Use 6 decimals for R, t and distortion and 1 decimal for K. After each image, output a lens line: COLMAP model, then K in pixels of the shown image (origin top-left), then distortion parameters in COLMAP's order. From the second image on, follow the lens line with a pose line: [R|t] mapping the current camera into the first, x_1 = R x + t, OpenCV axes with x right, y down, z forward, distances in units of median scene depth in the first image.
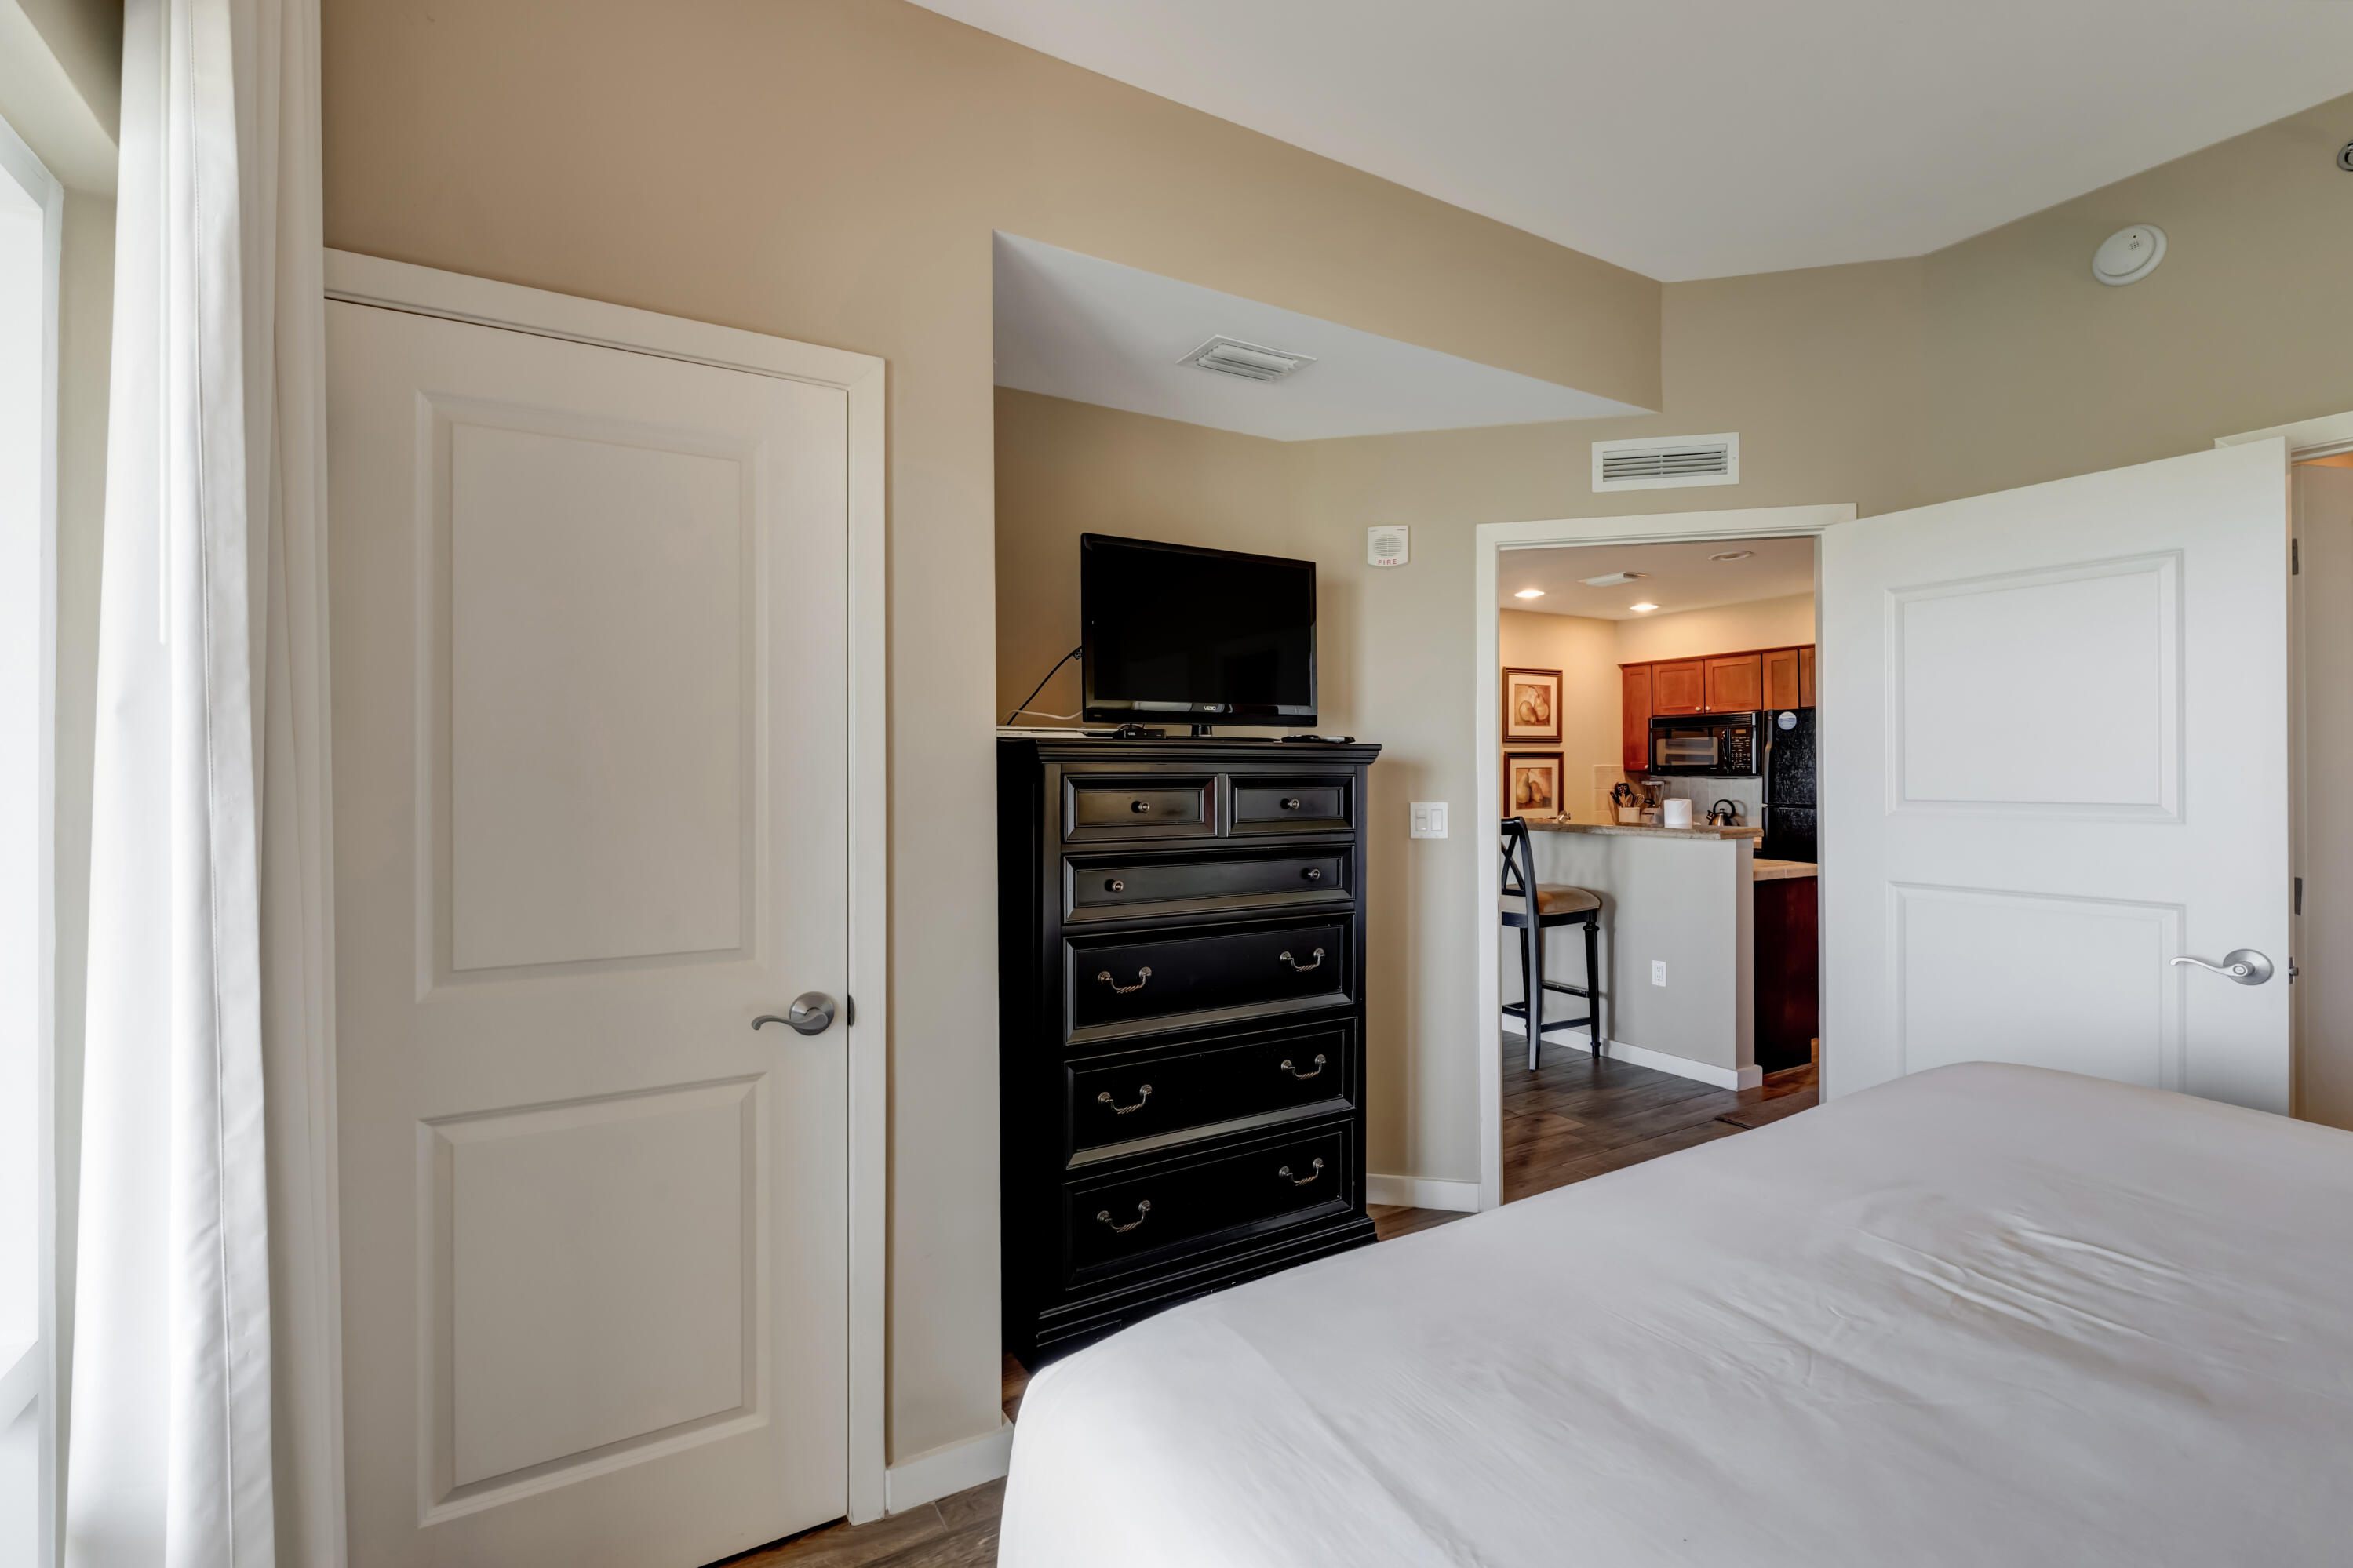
lens RADIAL K [[1050.6, 0, 1167.1], [0, 1050.6, 776.9], [0, 0, 1]] dist [-0.005739, -0.001859]
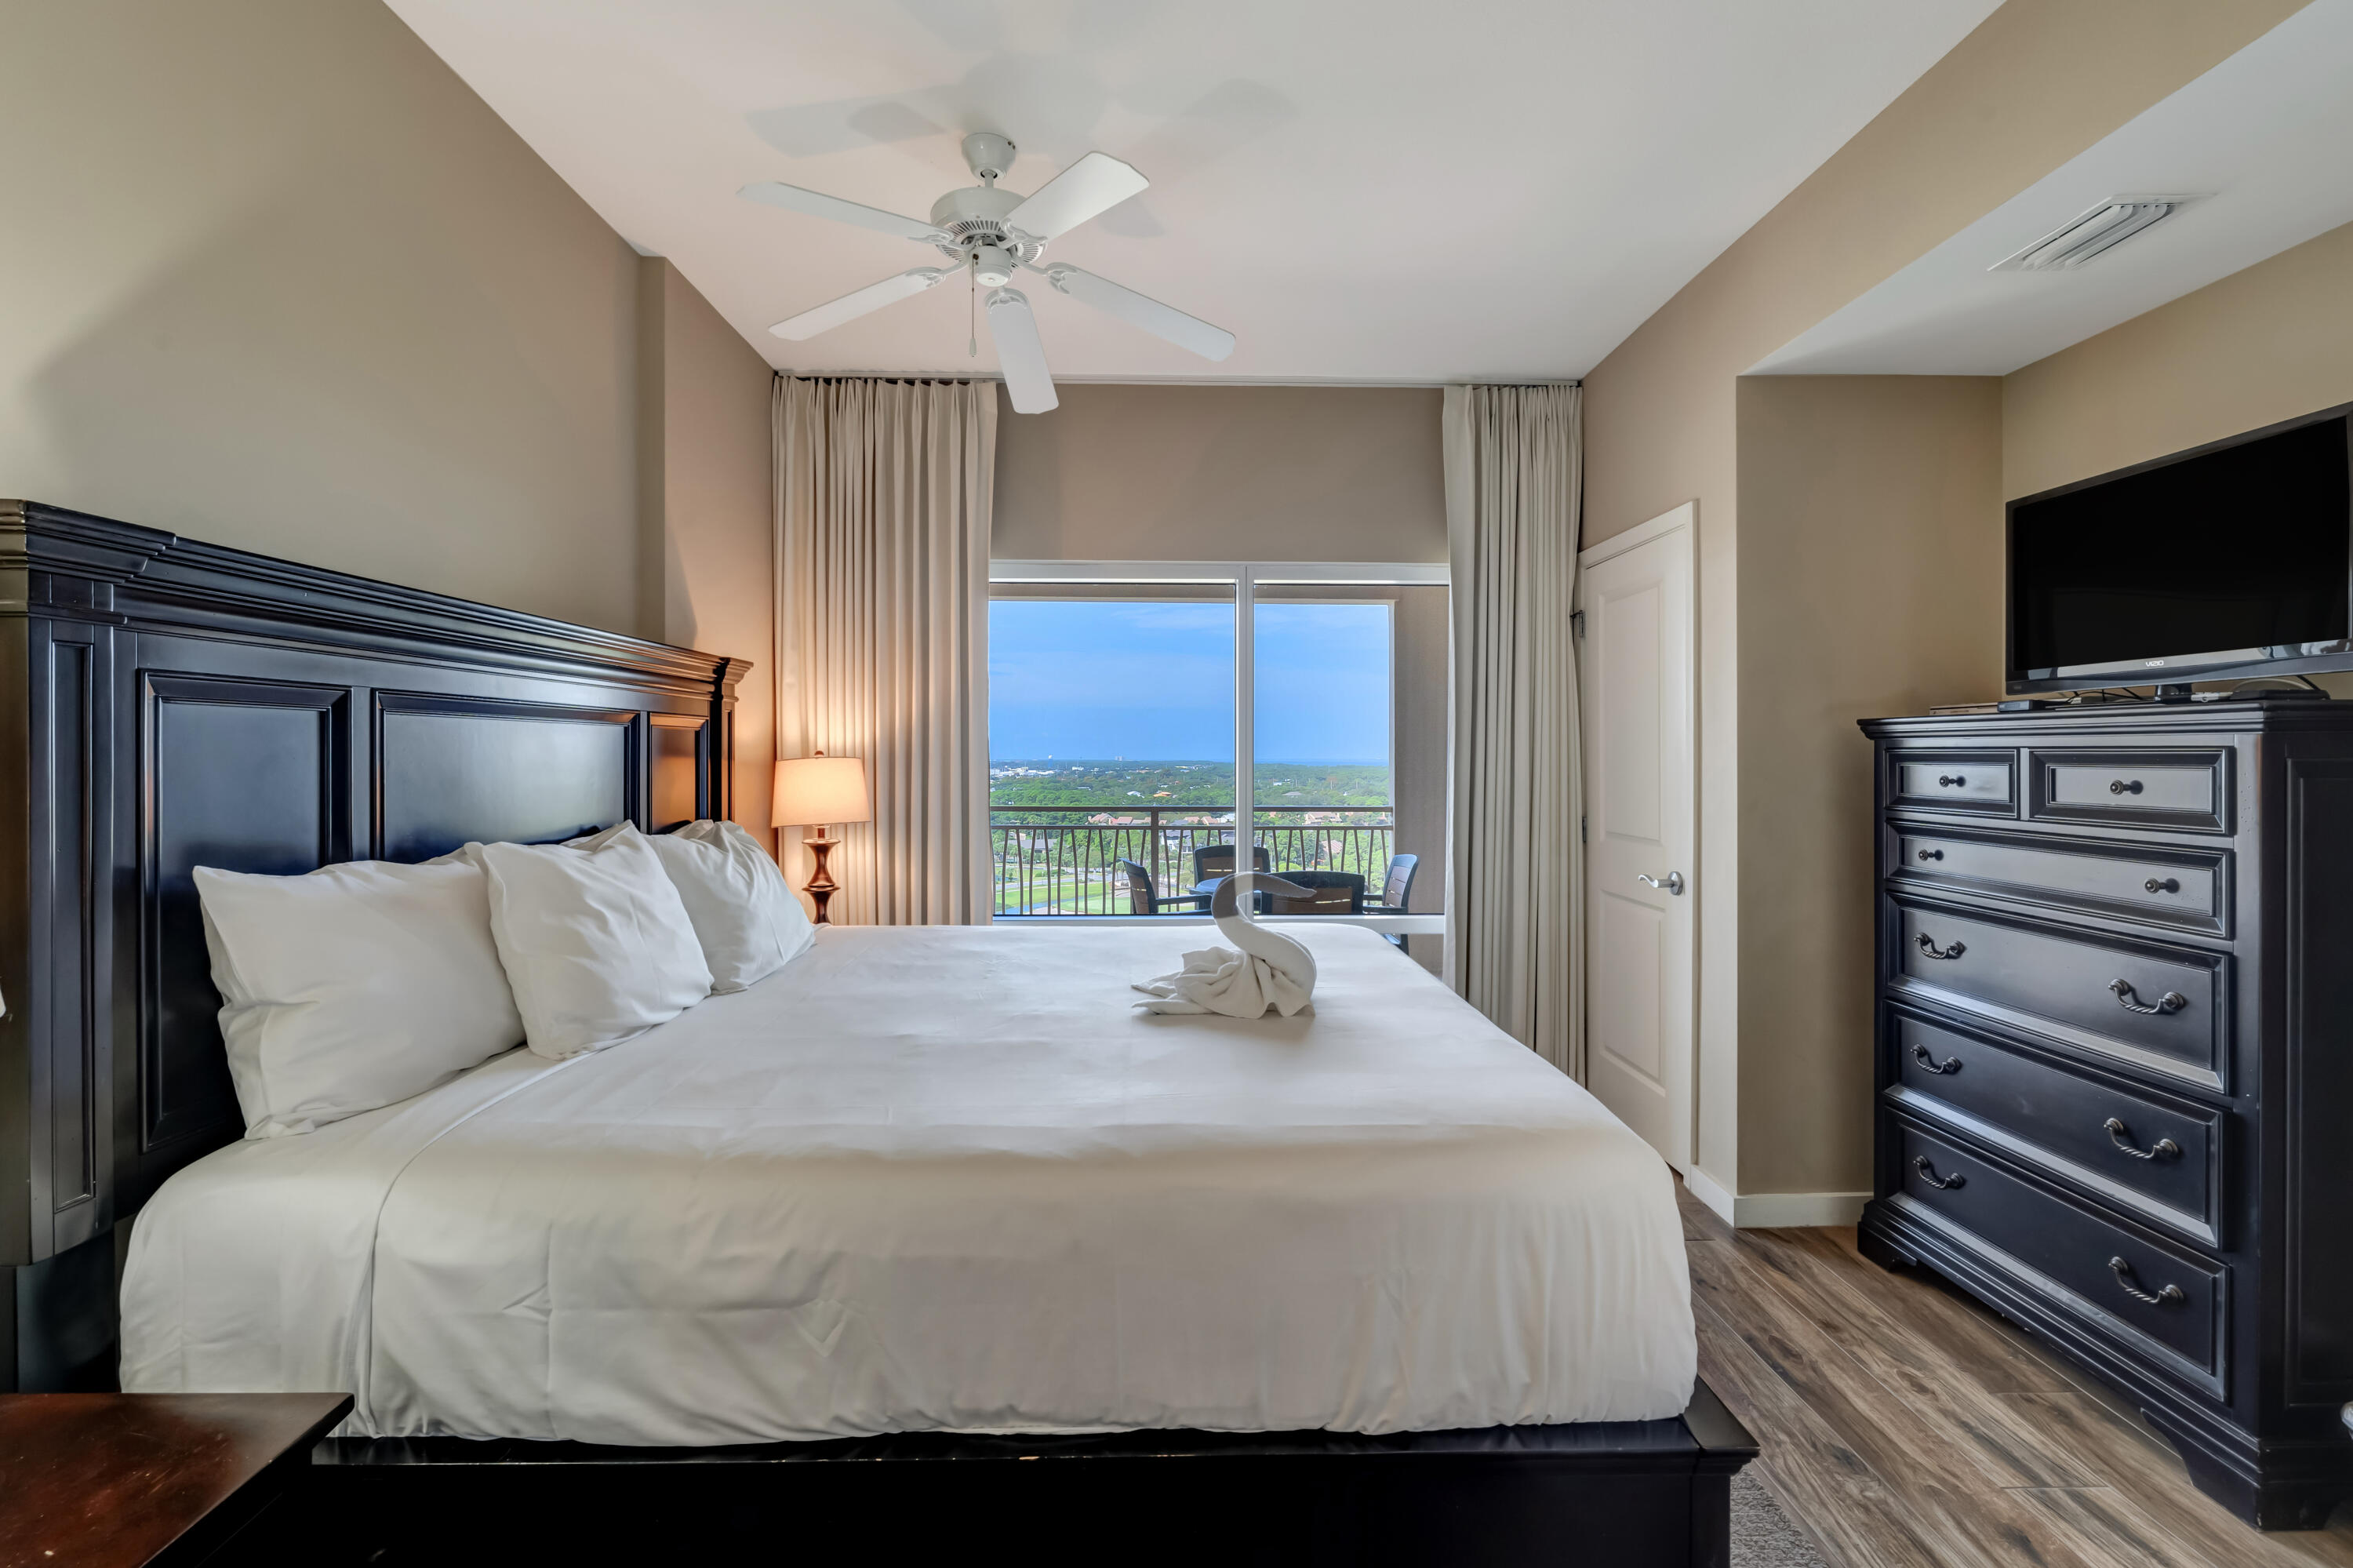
lens RADIAL K [[1050.8, 0, 1168.4], [0, 1050.8, 759.9], [0, 0, 1]] dist [-0.005739, -0.001859]
pose [[-0.496165, 0.014730, -0.868104, 0.450451], [0.007834, 0.999891, 0.012489, -0.003819], [0.868193, -0.000604, -0.496226, 0.311347]]
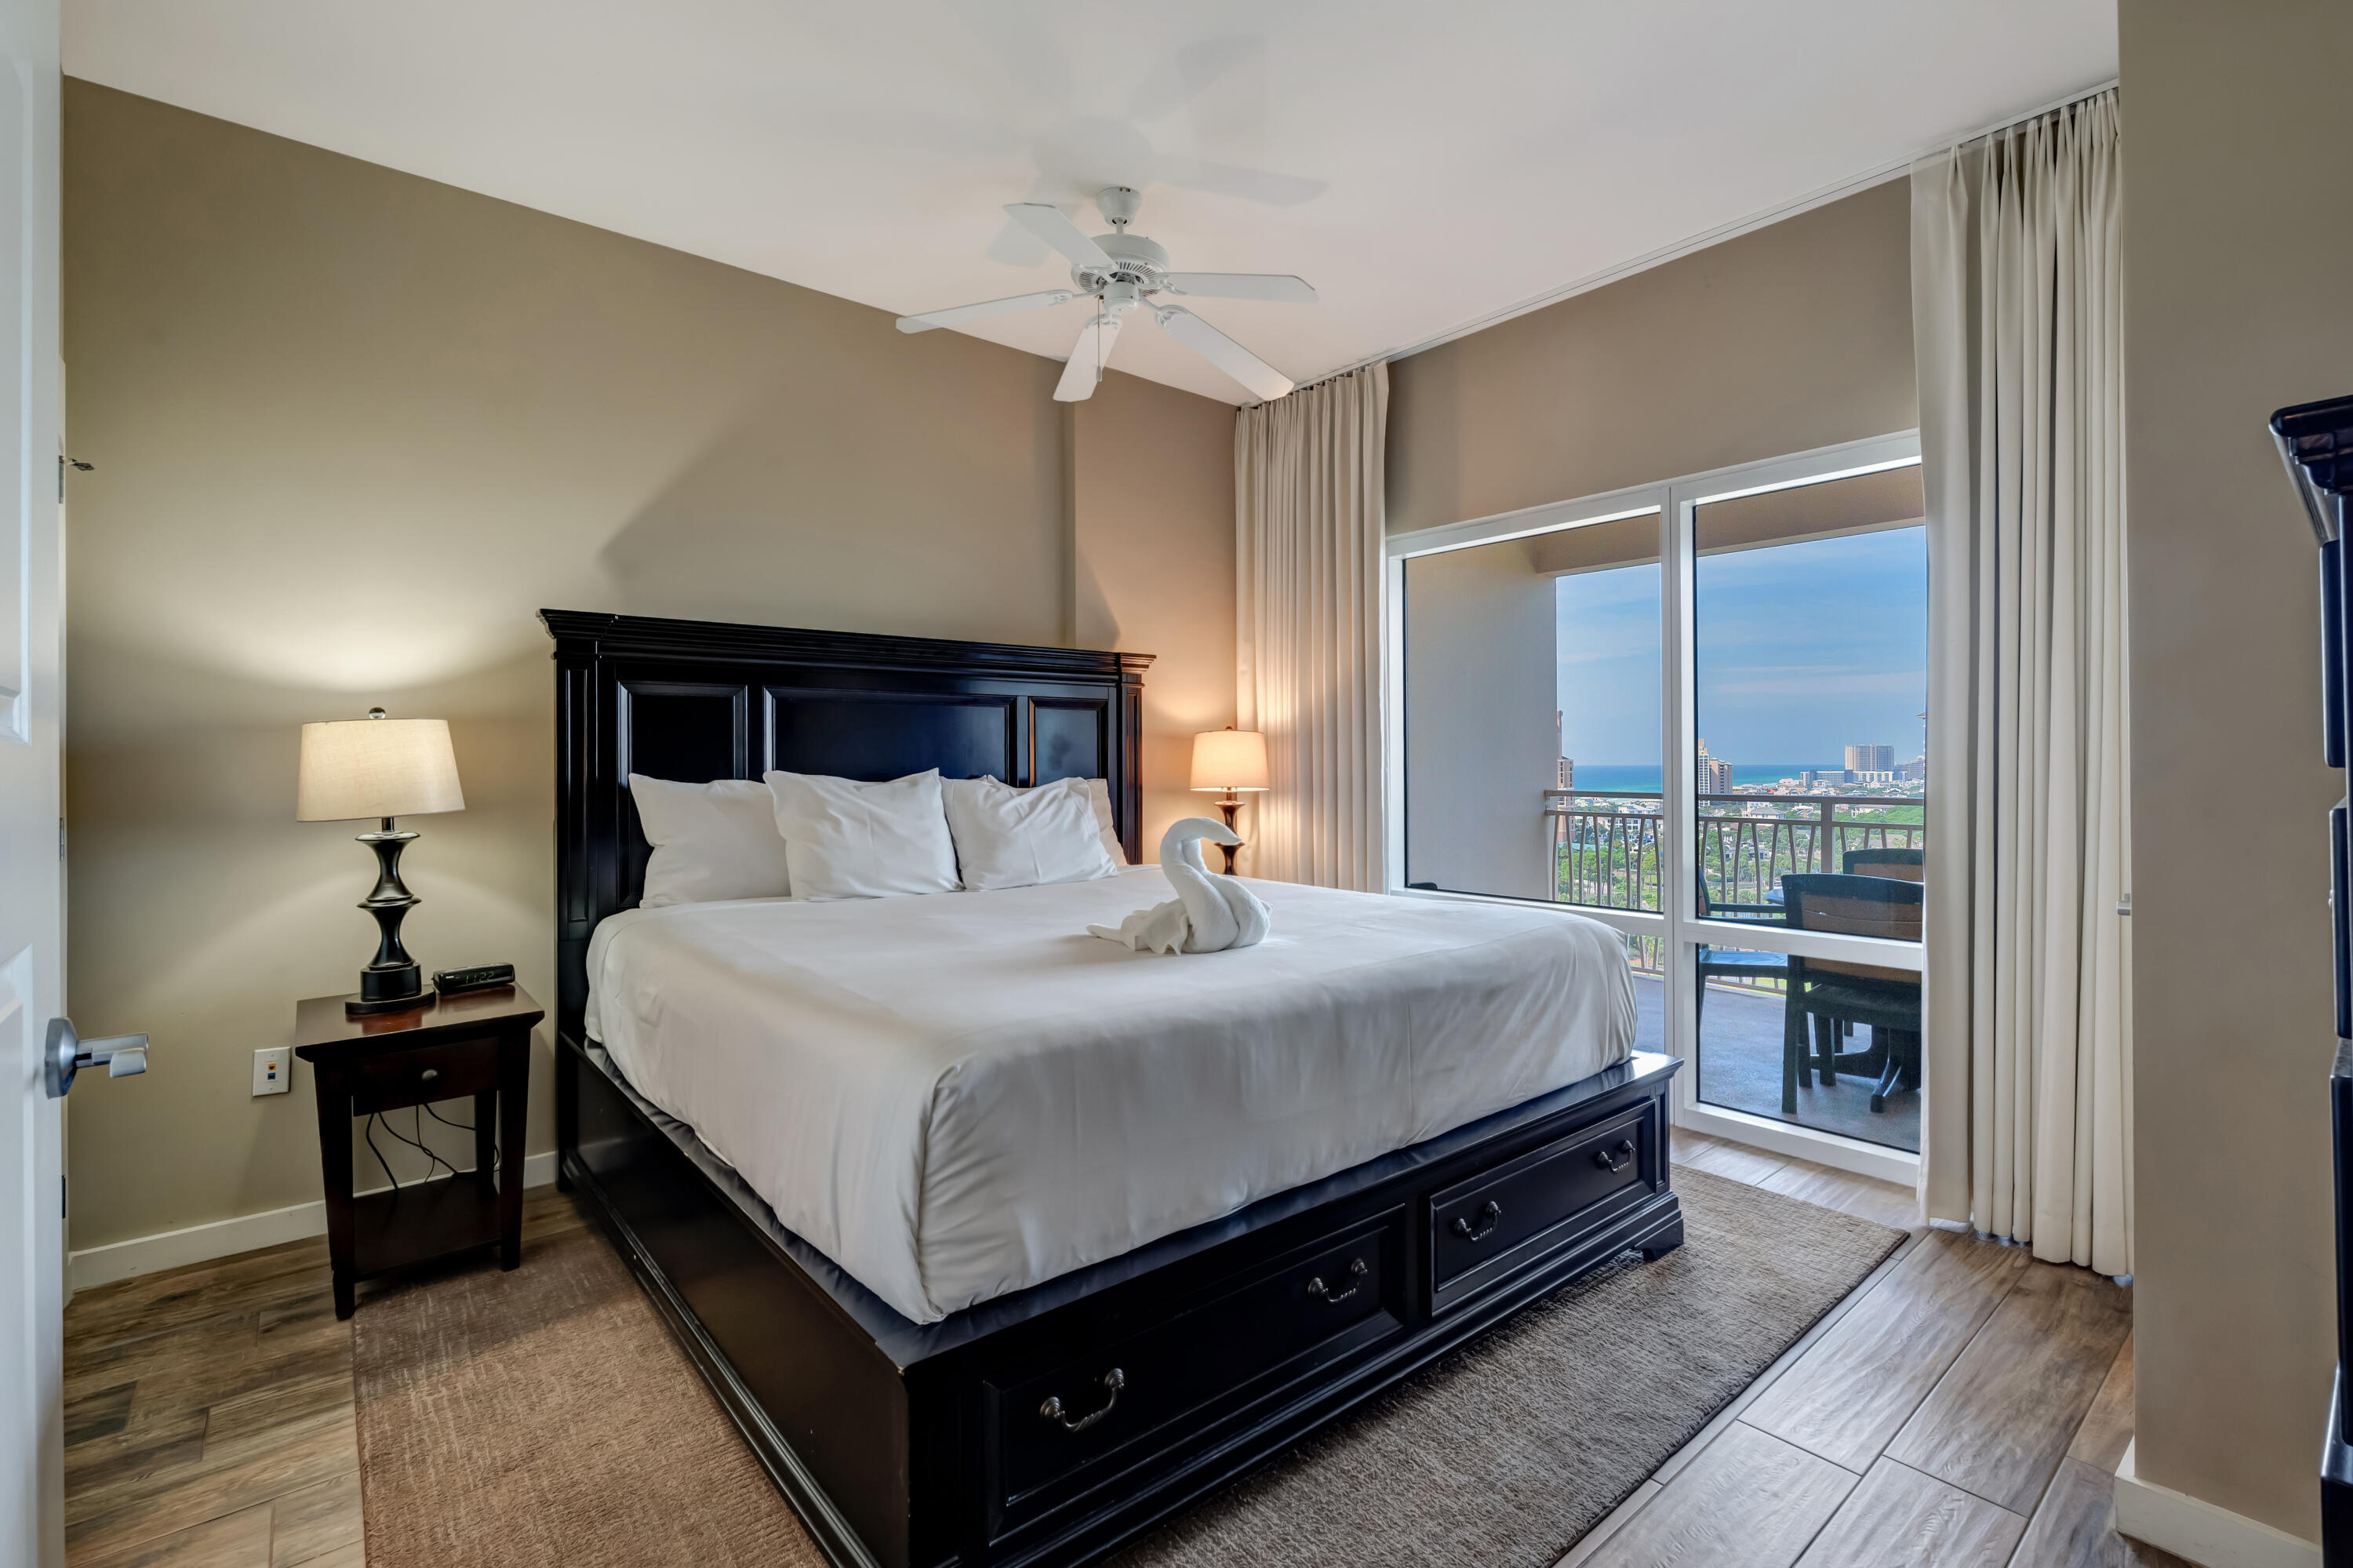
lens RADIAL K [[1050.8, 0, 1163.3], [0, 1050.8, 772.4], [0, 0, 1]] dist [-0.005739, -0.001859]
pose [[-0.986249, 0.017646, -0.164323, 0.215446], [0.016389, 0.999825, 0.009003, 0.018032], [0.164453, 0.006186, -0.986366, 0.505356]]
